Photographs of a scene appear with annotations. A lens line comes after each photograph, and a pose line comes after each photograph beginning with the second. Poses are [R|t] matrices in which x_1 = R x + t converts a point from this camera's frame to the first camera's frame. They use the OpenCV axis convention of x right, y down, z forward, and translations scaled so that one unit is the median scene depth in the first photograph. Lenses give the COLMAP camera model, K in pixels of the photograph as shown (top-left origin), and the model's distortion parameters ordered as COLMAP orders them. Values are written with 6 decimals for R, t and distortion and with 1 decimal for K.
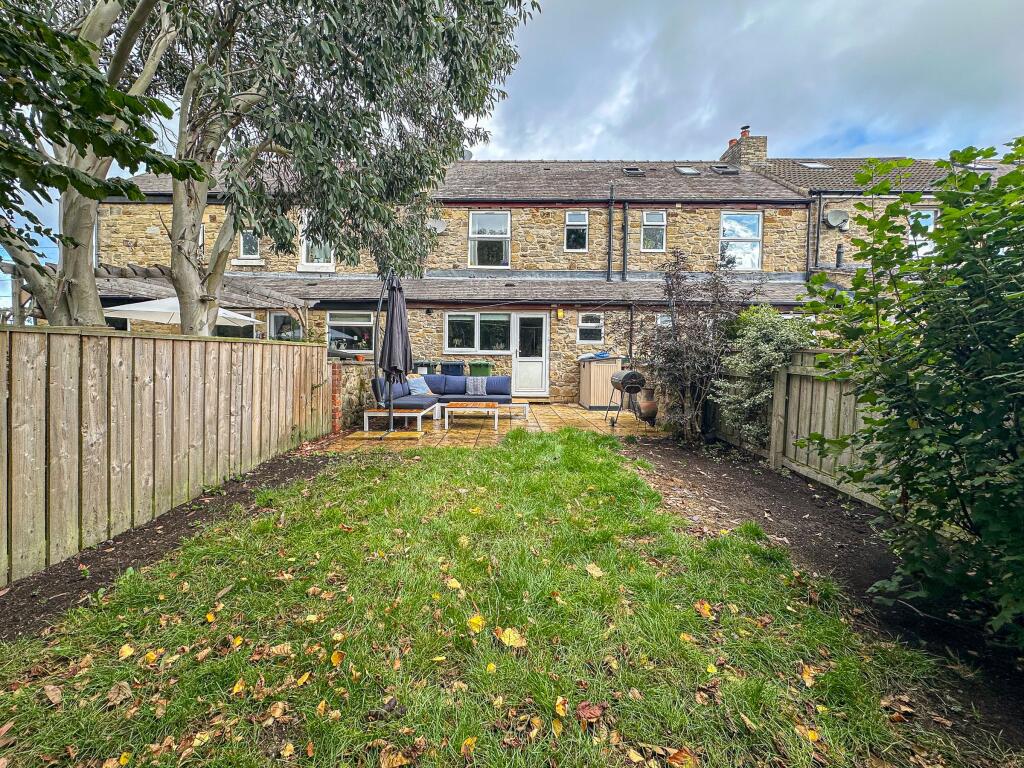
lens RADIAL K [[444.8, 0, 498.2], [0, 444.8, 383.2], [0, 0, 1]] dist [0.001873, 0.000196]
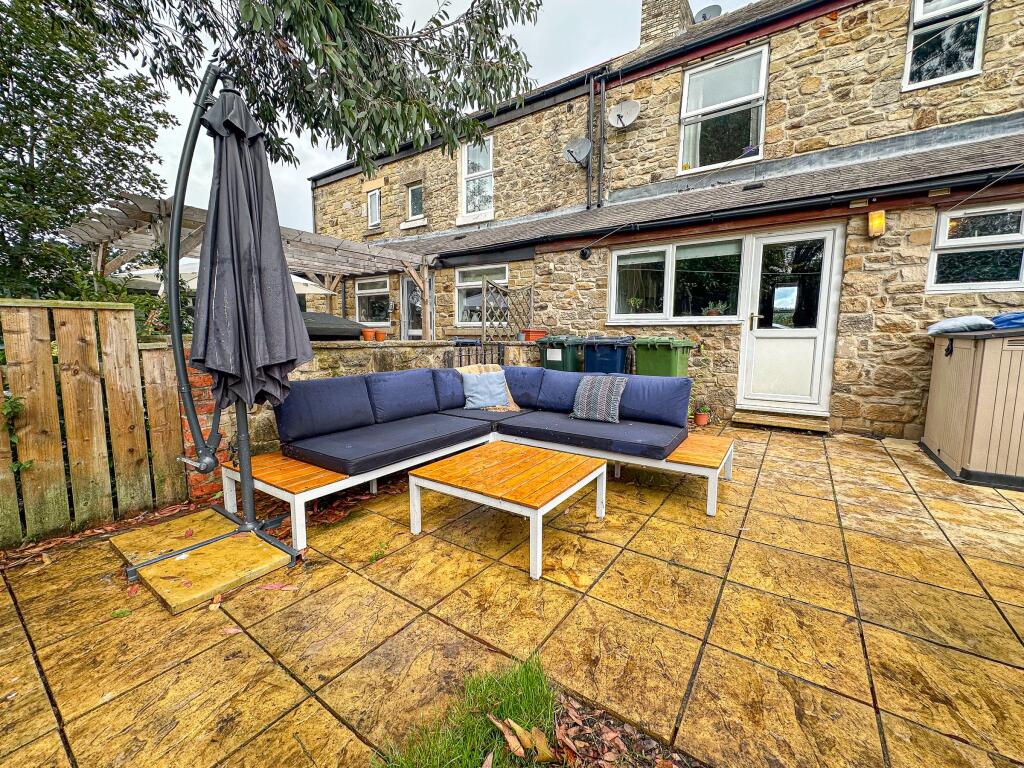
lens RADIAL K [[417.0, 0, 508.5], [0, 417.0, 382.2], [0, 0, 1]] dist [-0.001297, 0.000124]
pose [[0.829296, 0.057588, -0.555834, 0.078217], [-0.019778, 0.997077, 0.073795, -0.028929], [0.558459, -0.050204, 0.828011, 0.473738]]
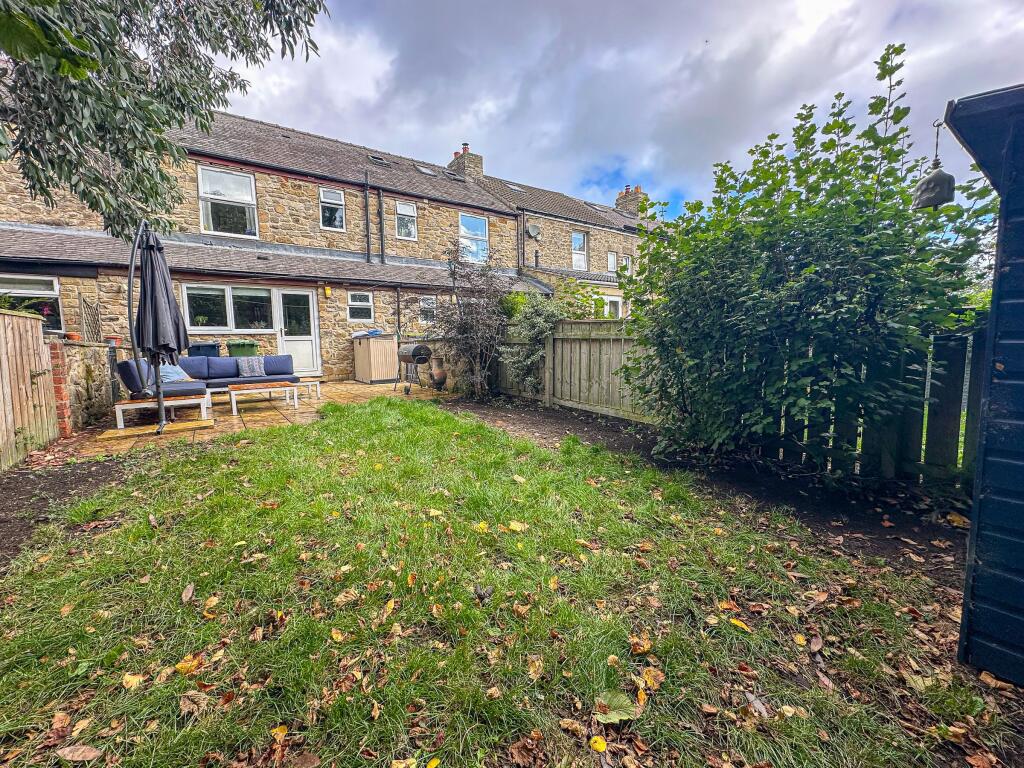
lens RADIAL K [[417.0, 0, 508.5], [0, 417.0, 382.2], [0, 0, 1]] dist [-0.001297, 0.000124]
pose [[0.805553, -0.081516, 0.586889, -0.098925], [0.055955, 0.996531, 0.061611, 0.010914], [-0.589875, -0.016792, 0.807320, 0.004551]]
